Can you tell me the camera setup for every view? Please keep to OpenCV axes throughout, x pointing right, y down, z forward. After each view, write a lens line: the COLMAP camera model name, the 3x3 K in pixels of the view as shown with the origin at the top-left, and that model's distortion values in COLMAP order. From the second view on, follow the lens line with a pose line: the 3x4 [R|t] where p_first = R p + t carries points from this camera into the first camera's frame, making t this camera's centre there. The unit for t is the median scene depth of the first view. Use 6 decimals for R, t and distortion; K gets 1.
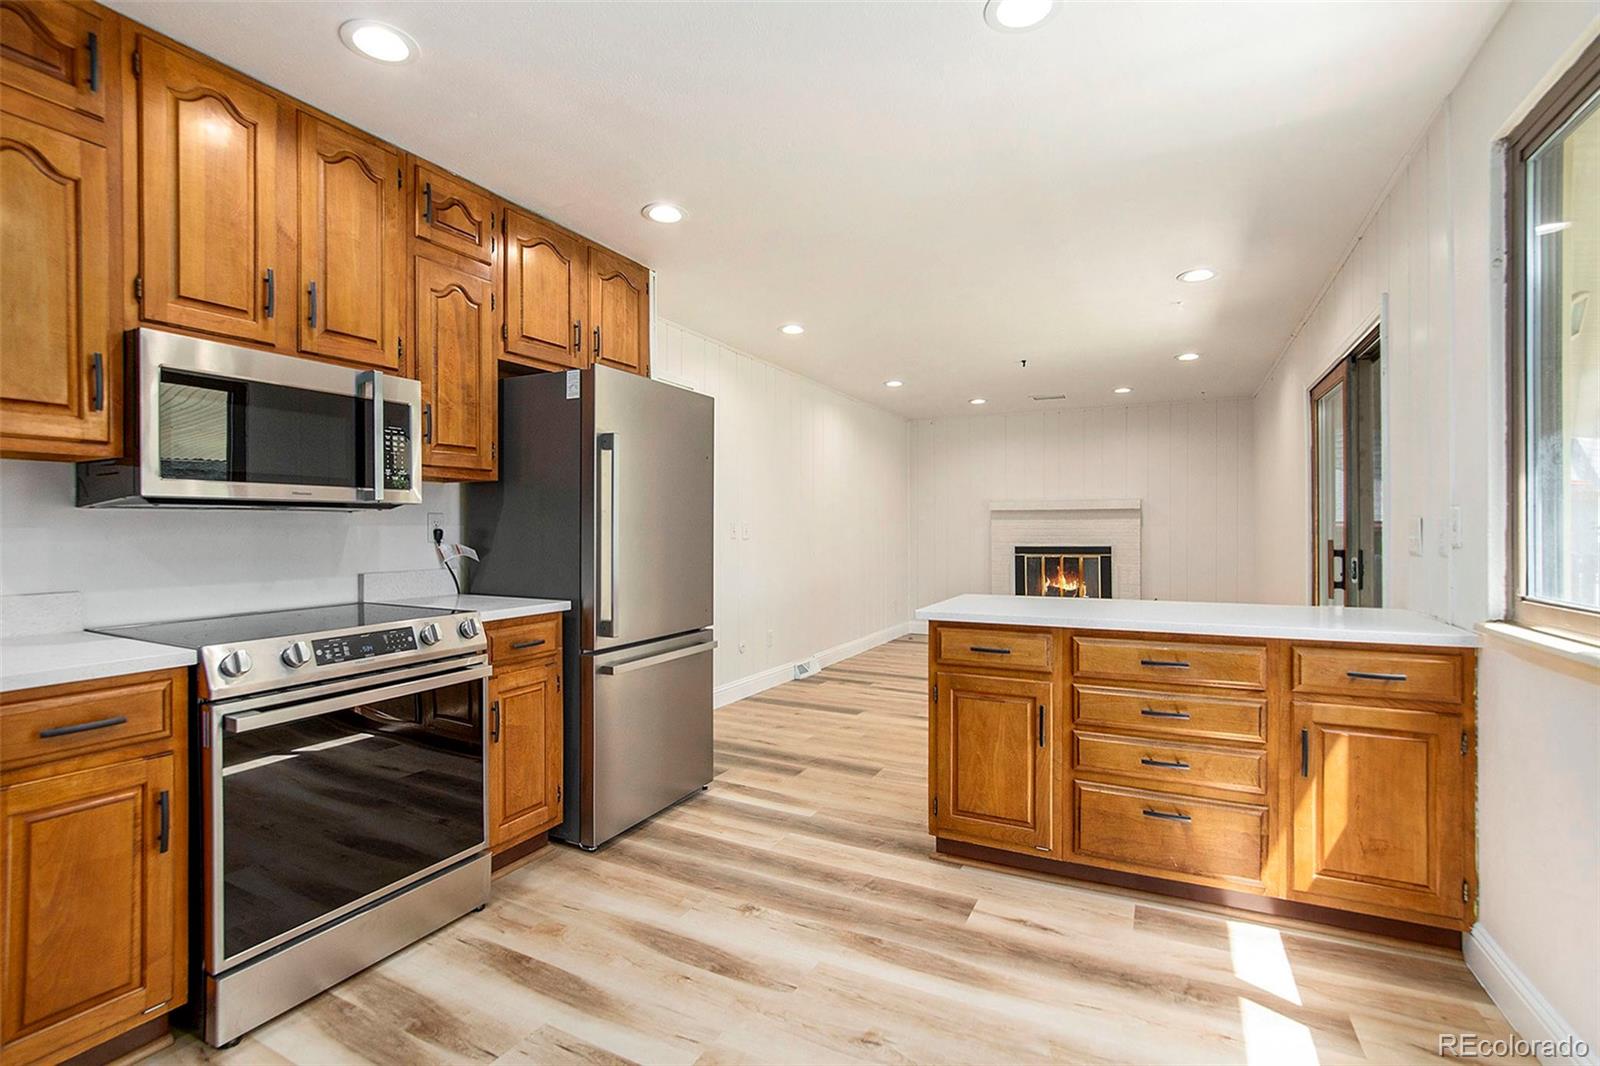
lens RADIAL K [[713.9, 0, 829.6], [0, 713.9, 522.2], [0, 0, 1]] dist [-0.001287, 0.000096]
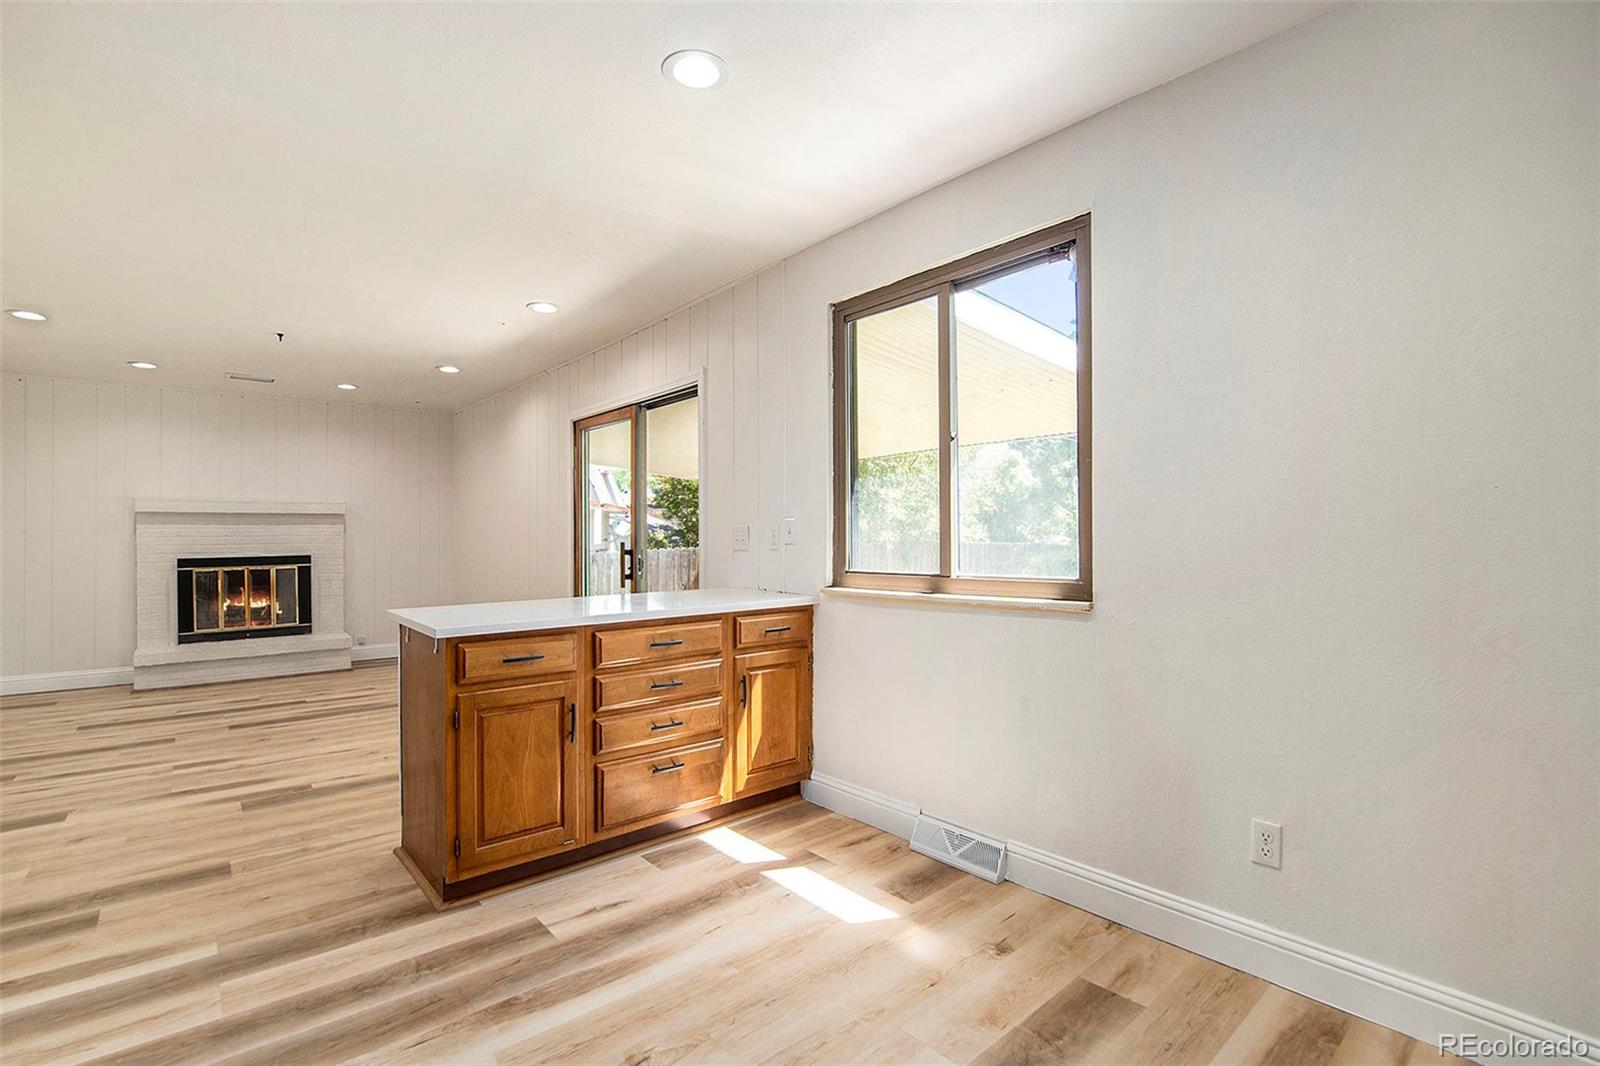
lens RADIAL K [[727.0, 0, 736.4], [0, 727.0, 529.0], [0, 0, 1]] dist [-0.003101, 0.000202]
pose [[0.463089, 0.004996, 0.886298, -0.530039], [-0.003436, 0.999987, -0.003842, 0.007443], [-0.886305, -0.001266, 0.463100, 0.301783]]
